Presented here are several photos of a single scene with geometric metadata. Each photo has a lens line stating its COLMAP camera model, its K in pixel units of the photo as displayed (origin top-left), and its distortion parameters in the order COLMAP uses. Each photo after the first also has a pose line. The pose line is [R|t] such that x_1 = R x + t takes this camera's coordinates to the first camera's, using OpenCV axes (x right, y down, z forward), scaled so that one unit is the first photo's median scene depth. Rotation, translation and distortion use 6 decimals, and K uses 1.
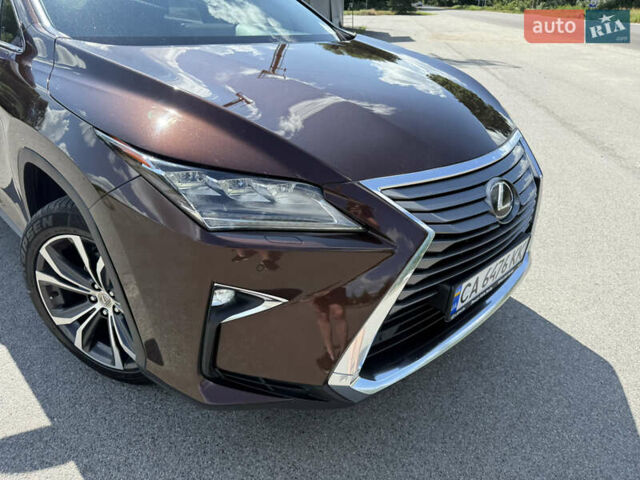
lens RADIAL K [[461.8, 0, 321.3], [0, 461.8, 235.5], [0, 0, 1]] dist [0.004864, 0.003028]
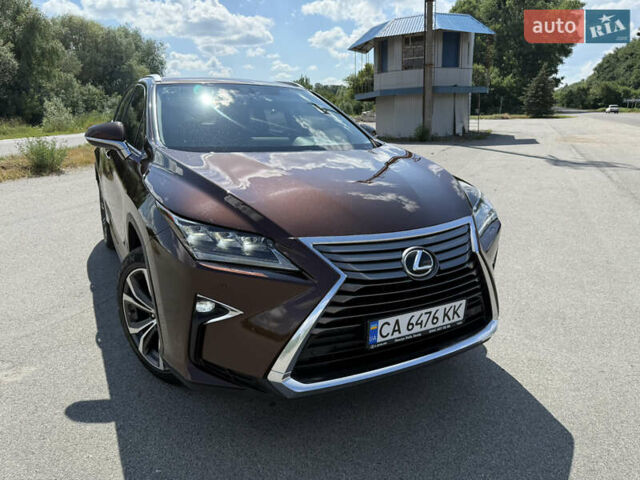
lens RADIAL K [[461.4, 0, 321.1], [0, 461.4, 232.5], [0, 0, 1]] dist [0.050995, -0.065168]
pose [[0.959276, 0.051321, -0.277770, 0.419258], [-0.107485, 0.975702, -0.190927, 0.106906], [0.261222, 0.213007, 0.941483, -0.301777]]
